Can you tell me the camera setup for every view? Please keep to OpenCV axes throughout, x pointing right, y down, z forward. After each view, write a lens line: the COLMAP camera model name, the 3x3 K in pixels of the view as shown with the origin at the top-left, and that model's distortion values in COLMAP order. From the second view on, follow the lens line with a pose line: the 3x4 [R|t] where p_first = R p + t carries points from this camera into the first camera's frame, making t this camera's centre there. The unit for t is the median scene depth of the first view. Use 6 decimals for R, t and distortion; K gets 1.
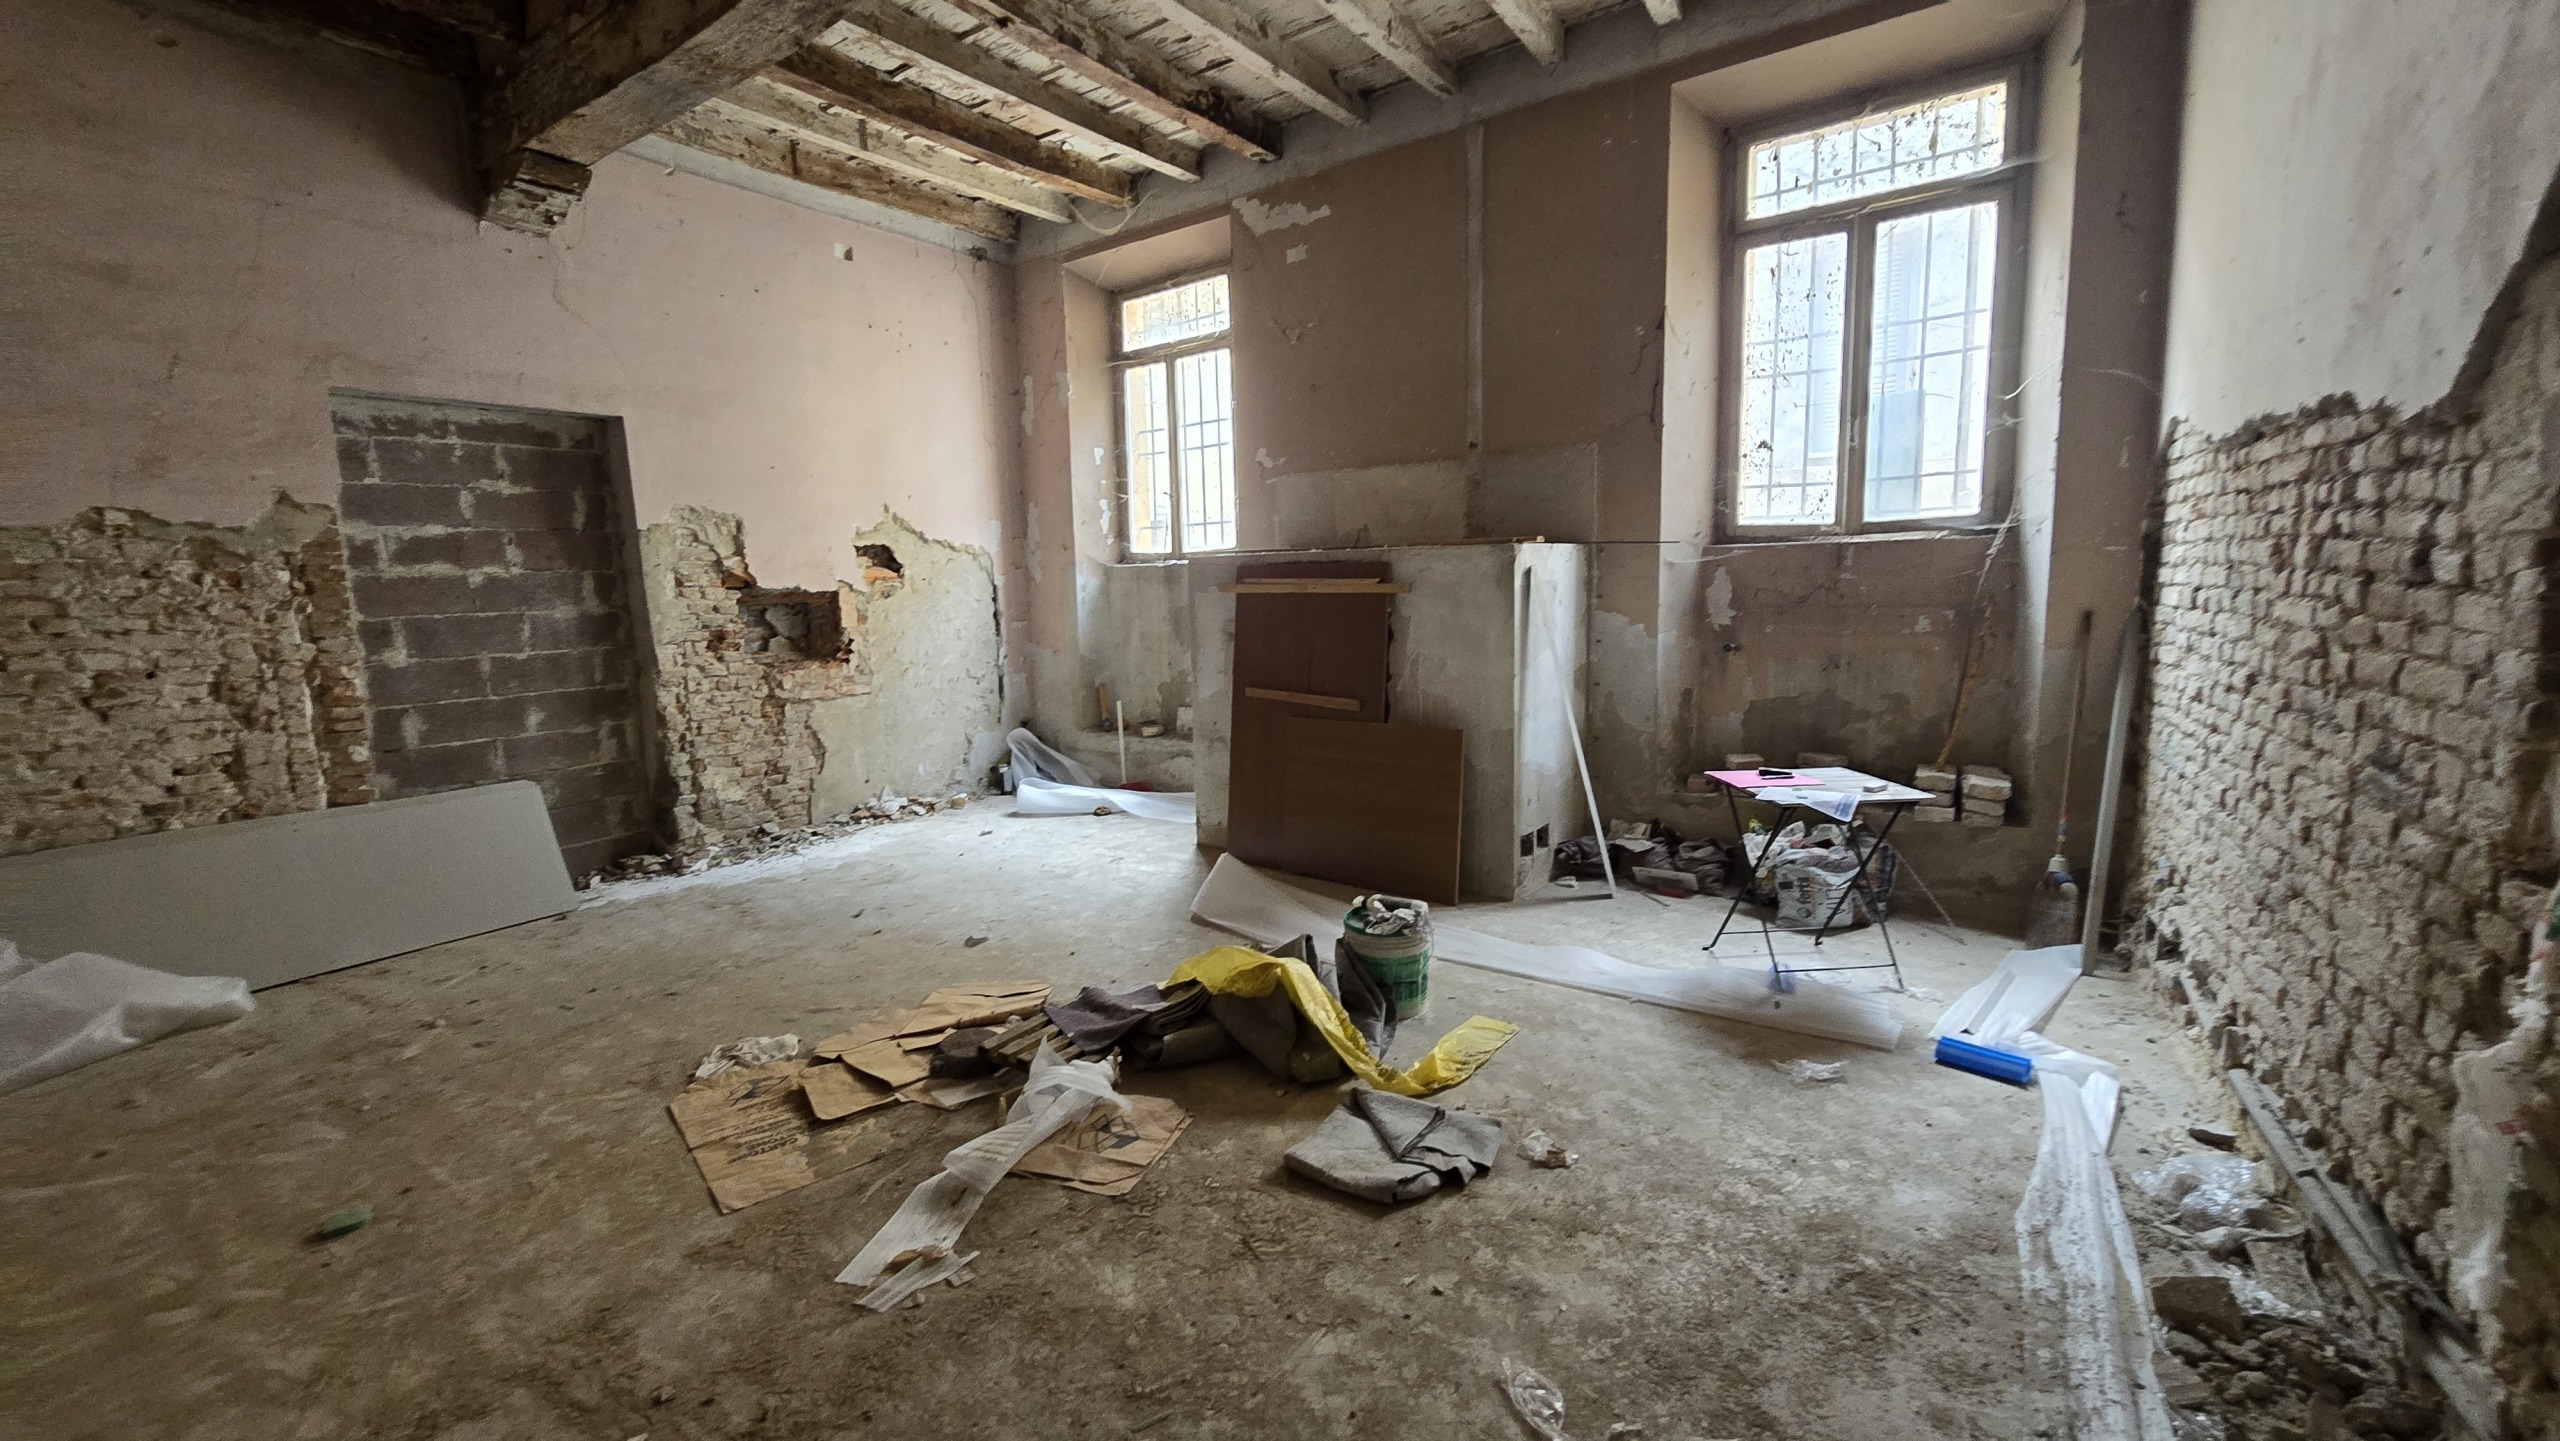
lens RADIAL K [[985.4, 0, 1263.9], [0, 985.4, 718.7], [0, 0, 1]] dist [0.000969, 0.000406]
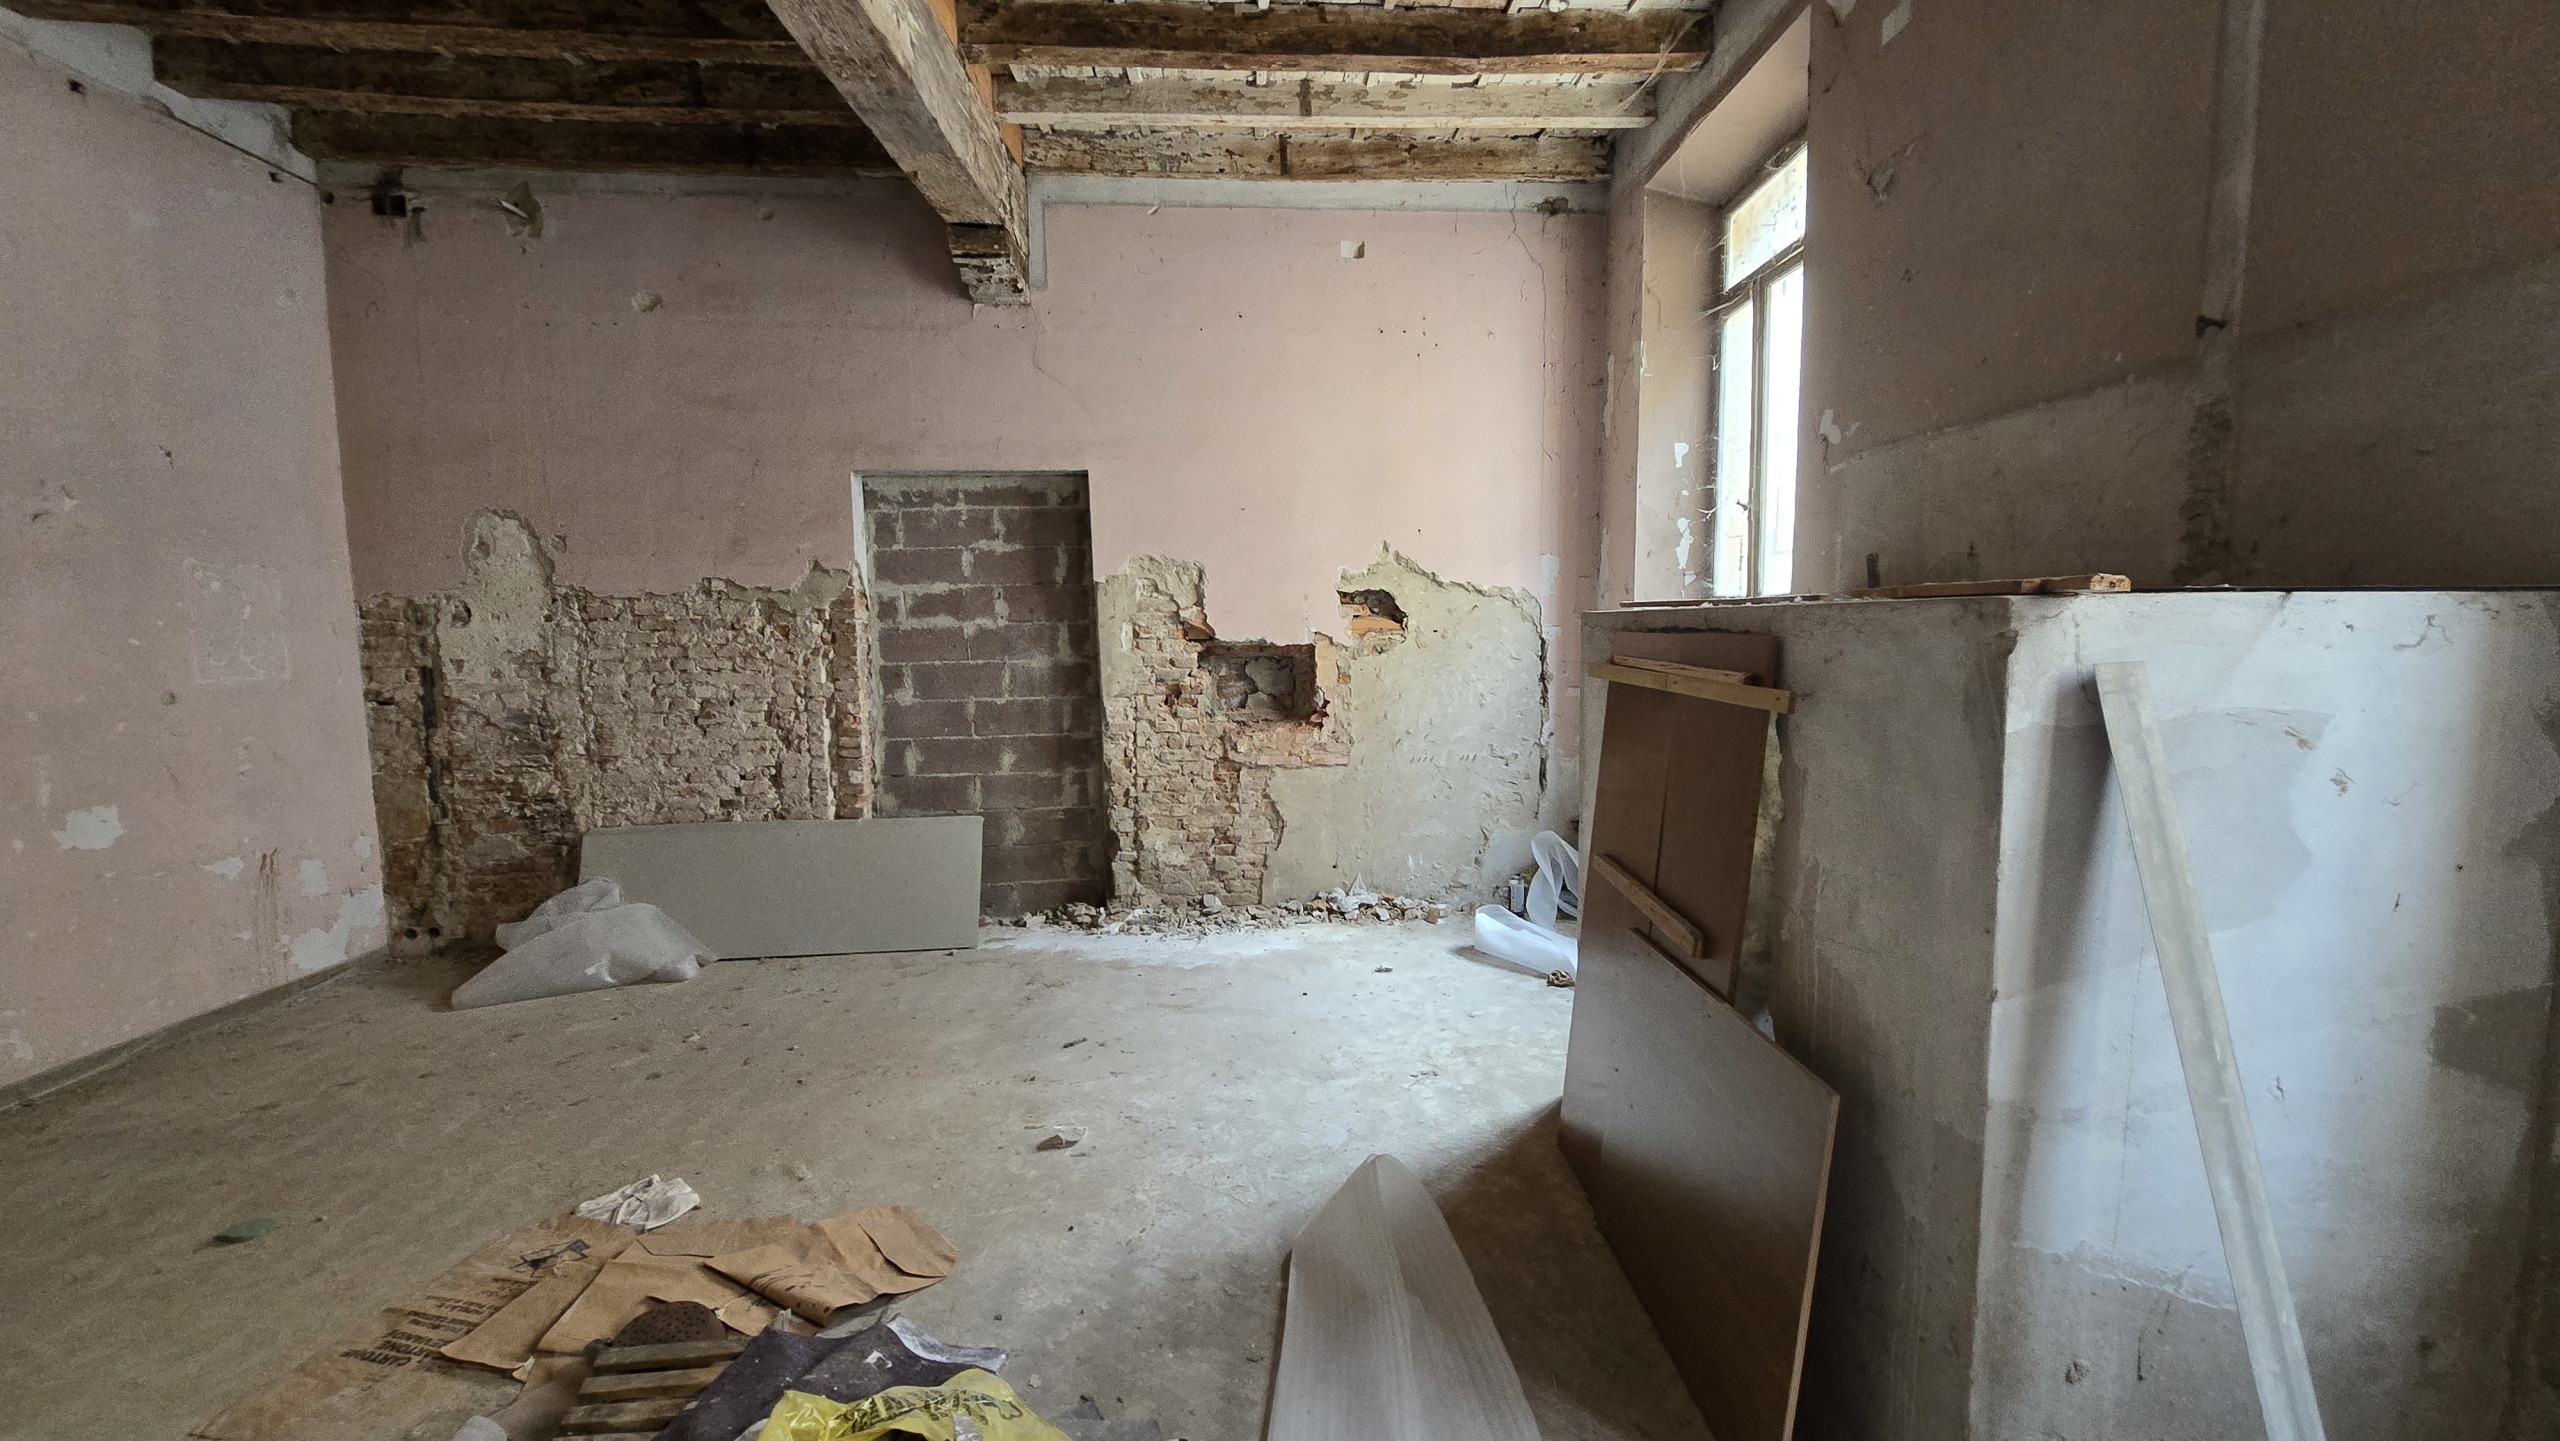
lens RADIAL K [[1017.7, 0, 1306.4], [0, 1017.7, 728.3], [0, 0, 1]] dist [0.005955, 0.000025]
pose [[0.651107, 0.093663, -0.753184, 0.340292], [-0.111527, 0.993391, 0.027122, -0.111680], [0.750747, 0.066341, 0.657250, 0.571729]]
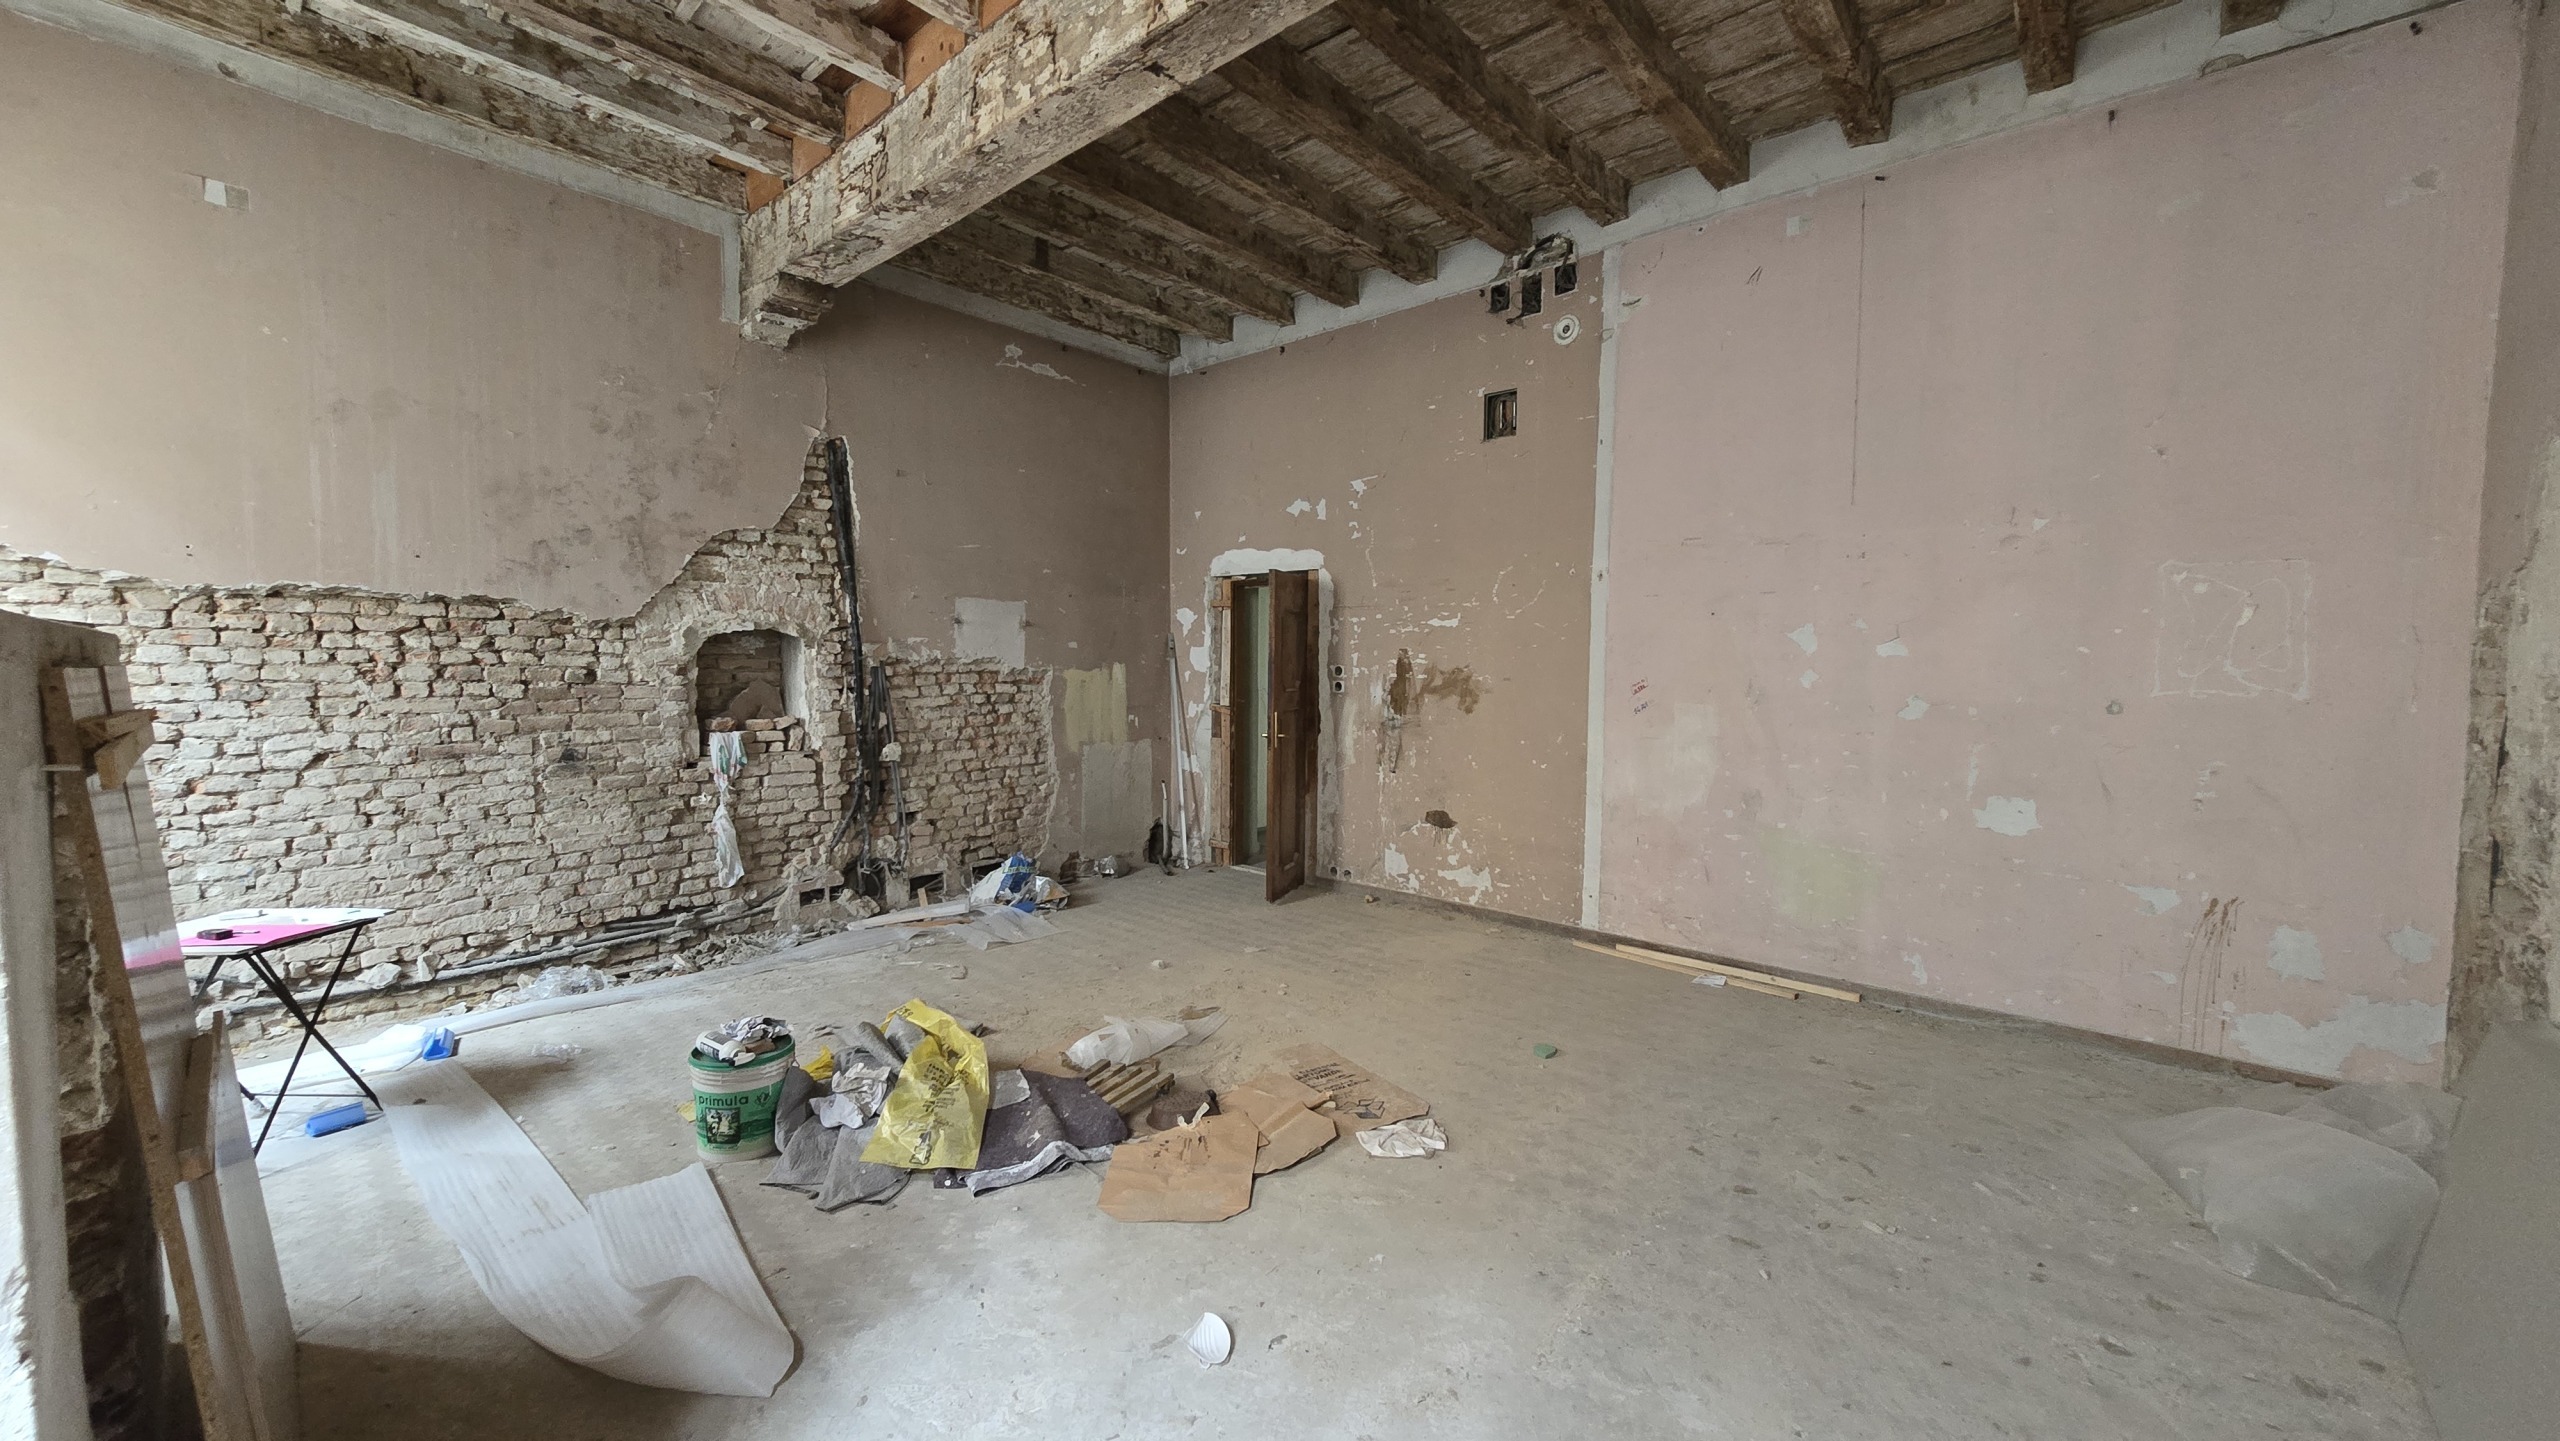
lens RADIAL K [[1088.7, 0, 1280.0], [0, 1088.7, 720.5], [0, 0, 1]] dist [0.000237, 0.000118]
pose [[-0.991627, 0.016138, 0.128126, -0.375387], [0.041765, 0.978918, 0.199937, -0.205474], [-0.122198, 0.203614, -0.971395, 1.385839]]
